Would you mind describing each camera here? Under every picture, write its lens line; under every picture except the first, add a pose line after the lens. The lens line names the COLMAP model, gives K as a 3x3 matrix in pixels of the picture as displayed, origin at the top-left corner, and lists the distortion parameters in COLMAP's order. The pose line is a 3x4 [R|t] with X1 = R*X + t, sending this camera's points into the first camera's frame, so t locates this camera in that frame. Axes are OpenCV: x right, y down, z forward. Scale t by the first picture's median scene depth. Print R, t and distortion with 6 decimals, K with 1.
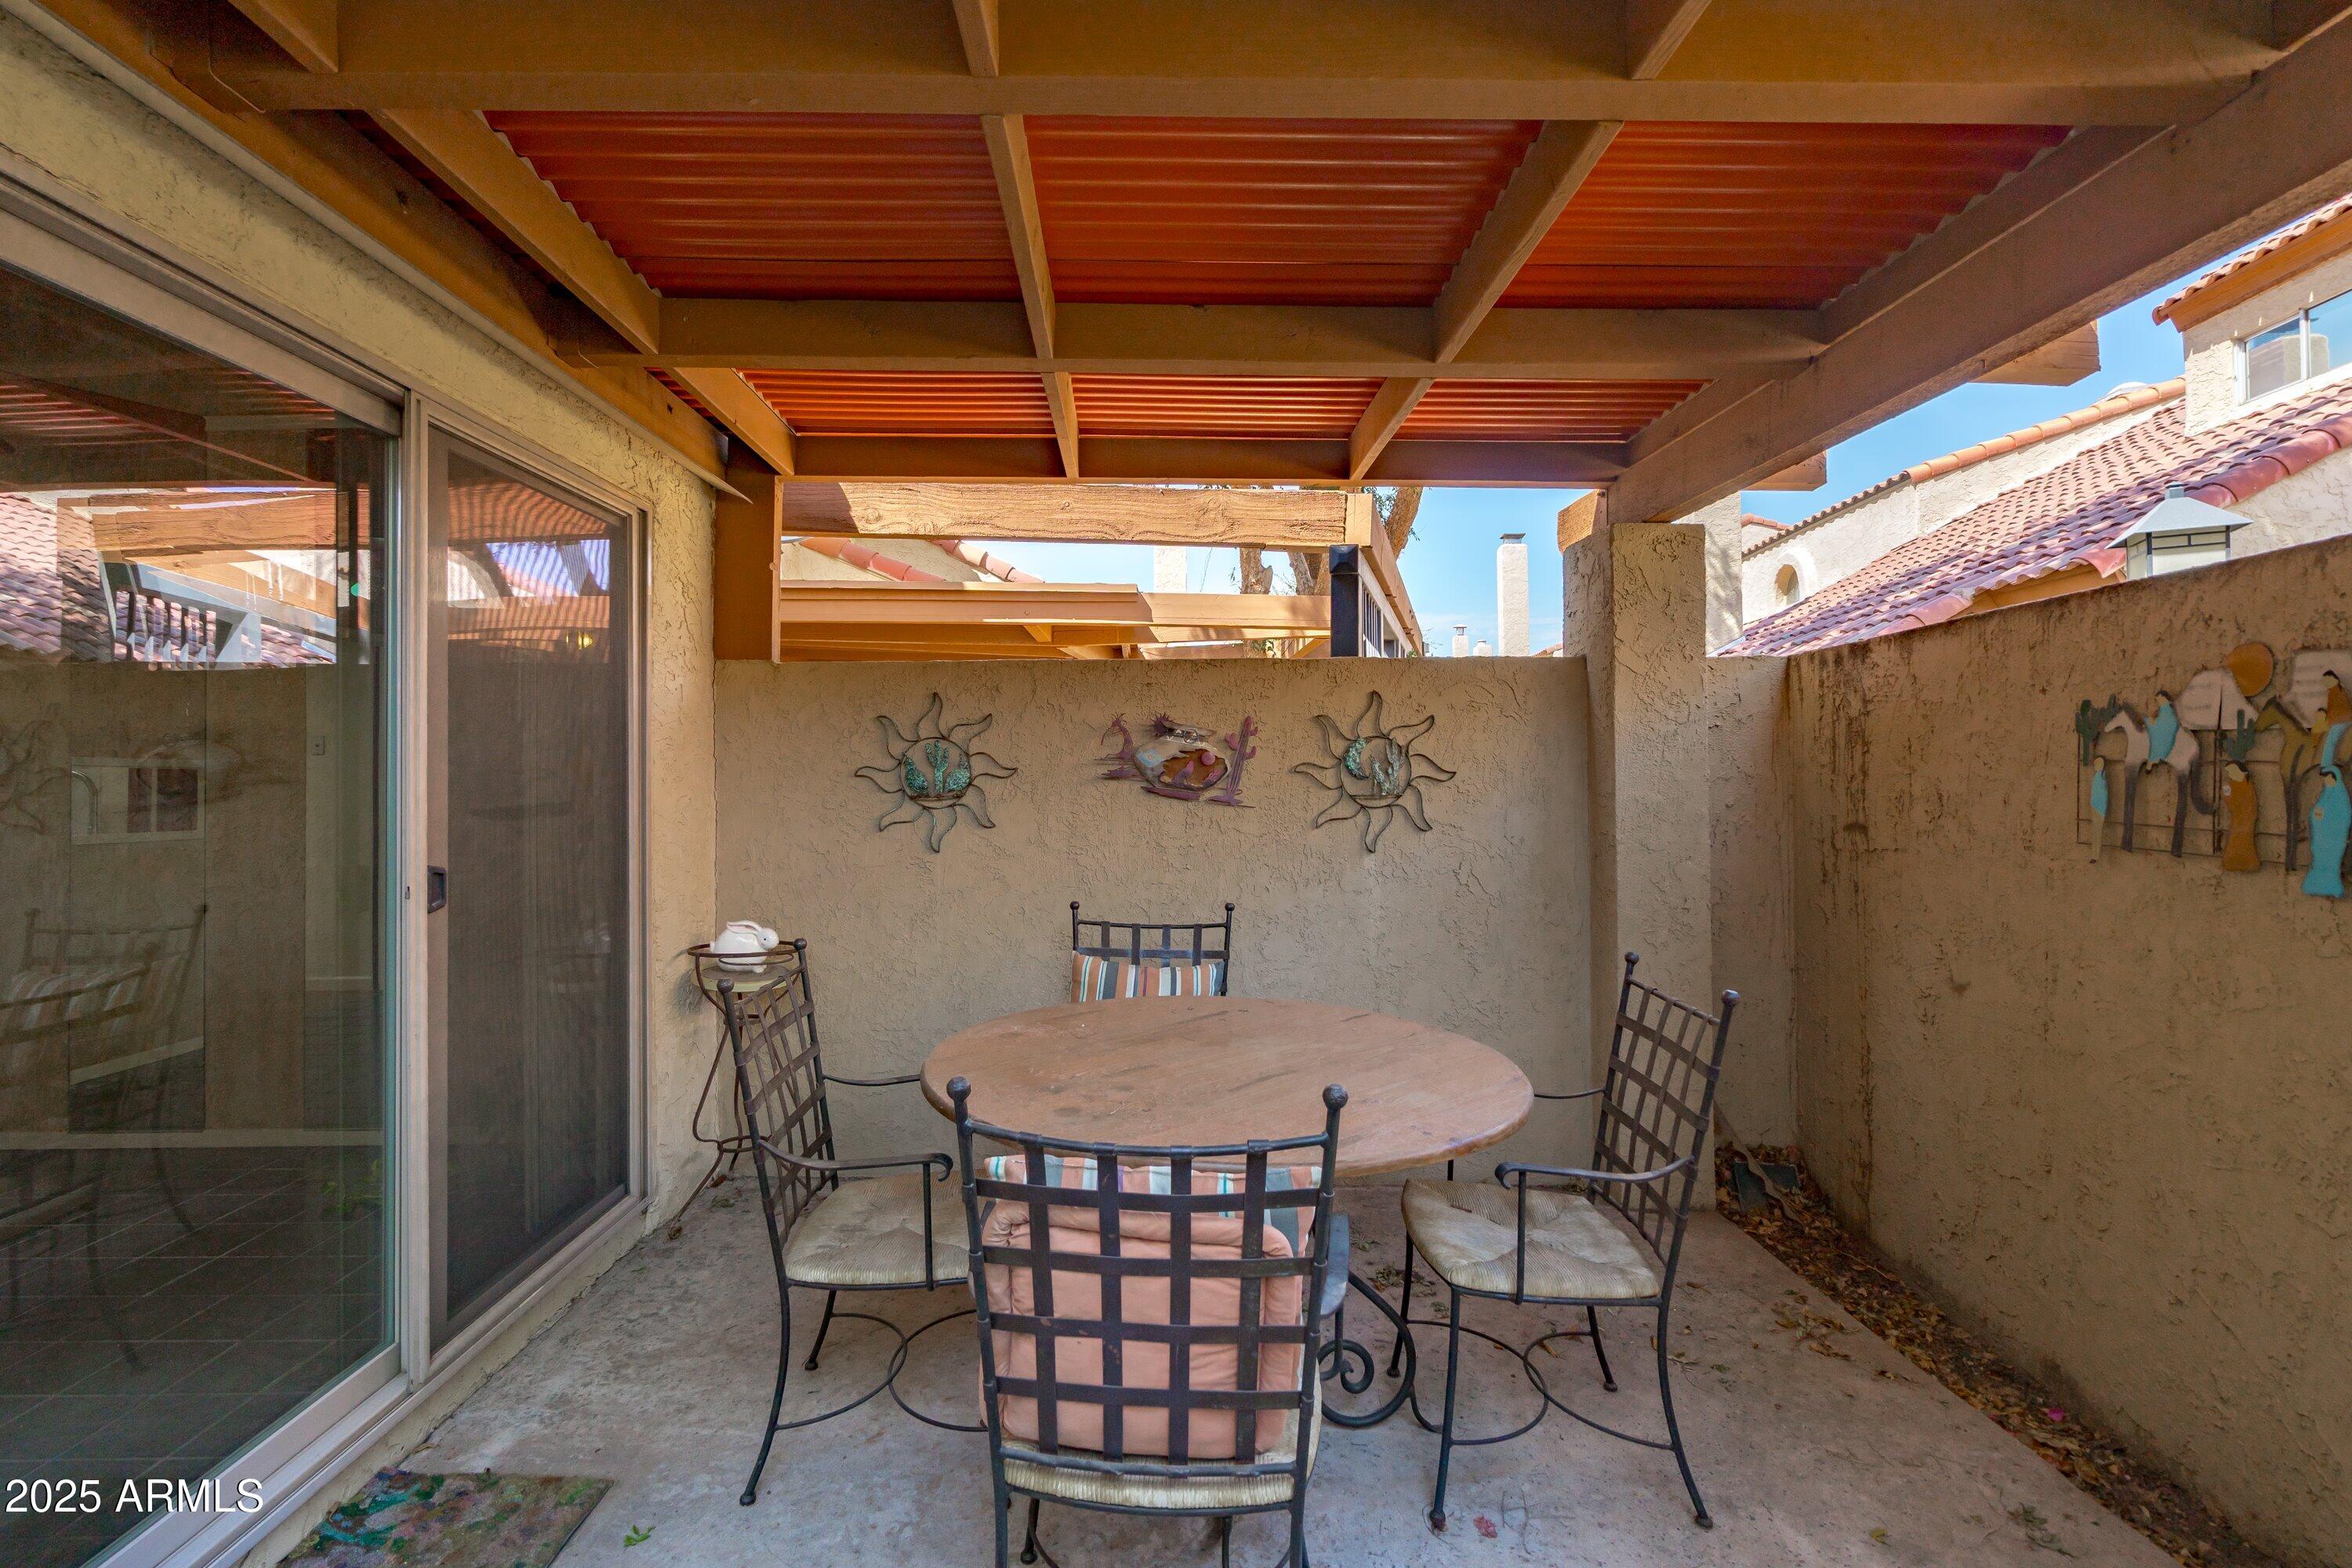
lens RADIAL K [[1098.4, 0, 1160.5], [0, 1098.4, 777.2], [0, 0, 1]] dist [-0.001802, -0.000475]
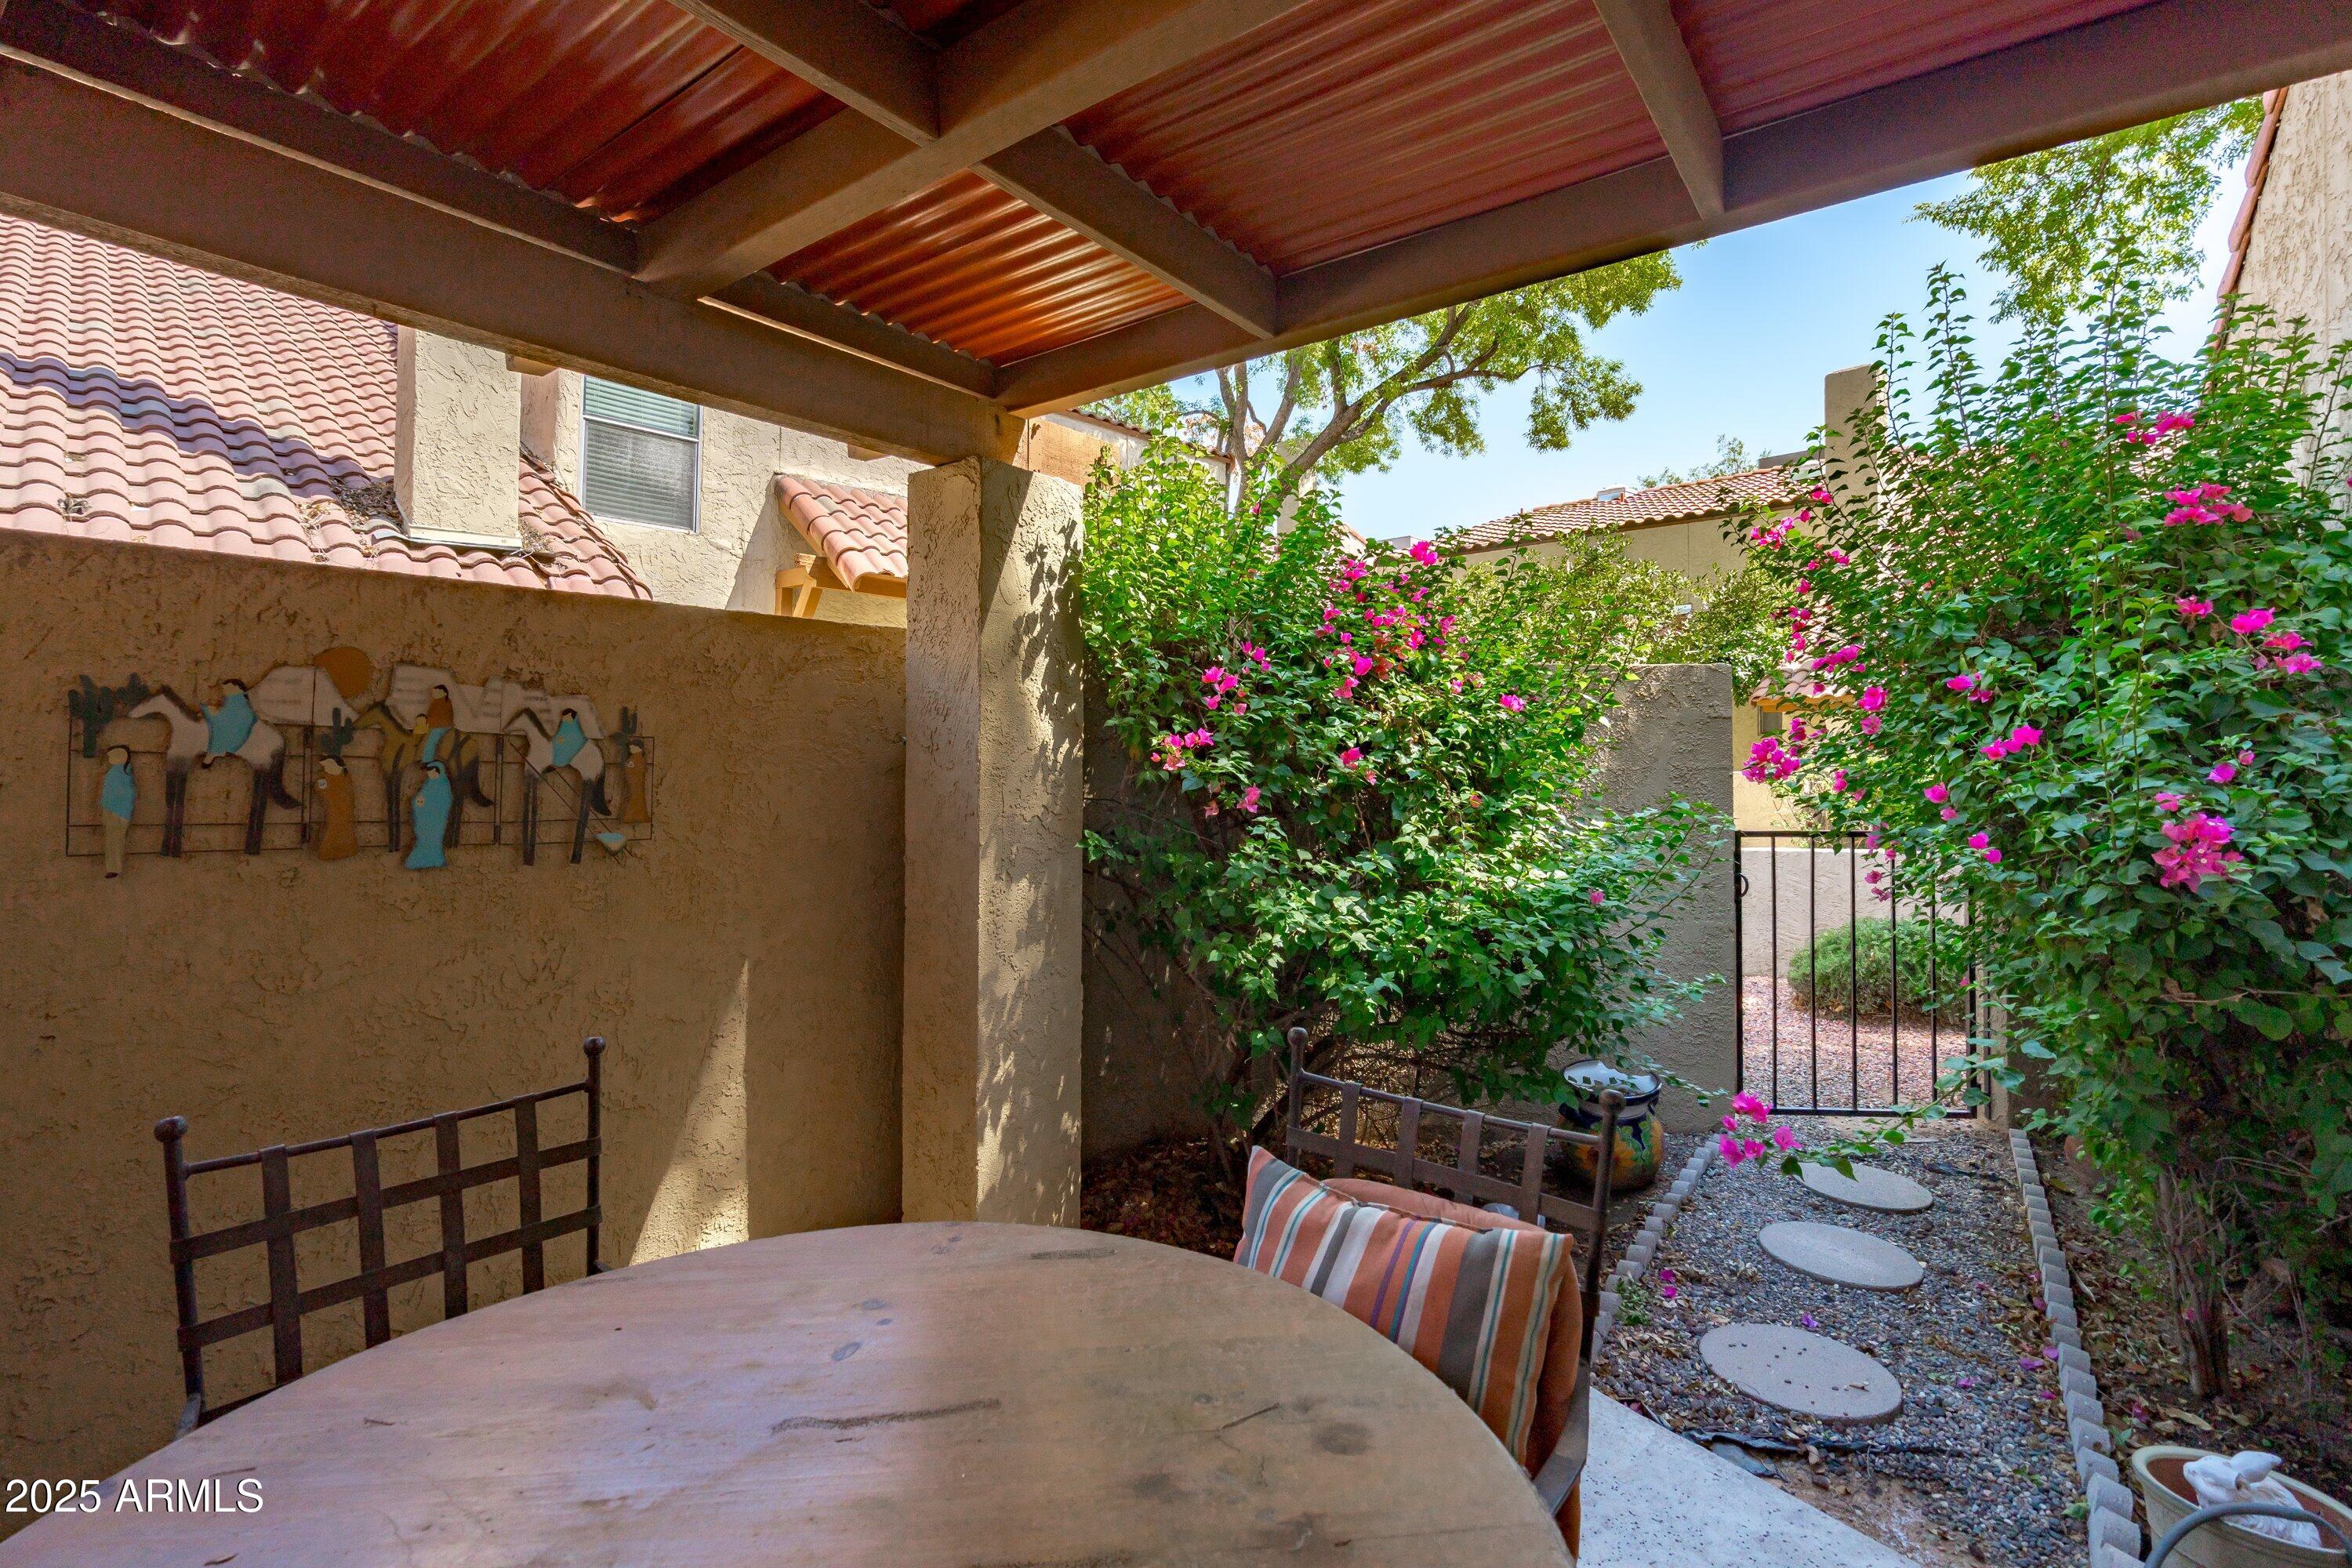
lens RADIAL K [[1098.4, 0, 1160.5], [0, 1098.4, 777.2], [0, 0, 1]] dist [-0.001802, -0.000475]
pose [[-0.793024, -0.009374, 0.609118, -0.296226], [-0.002838, 0.999928, 0.011694, -0.008901], [-0.609184, 0.007545, -0.792993, 1.322422]]
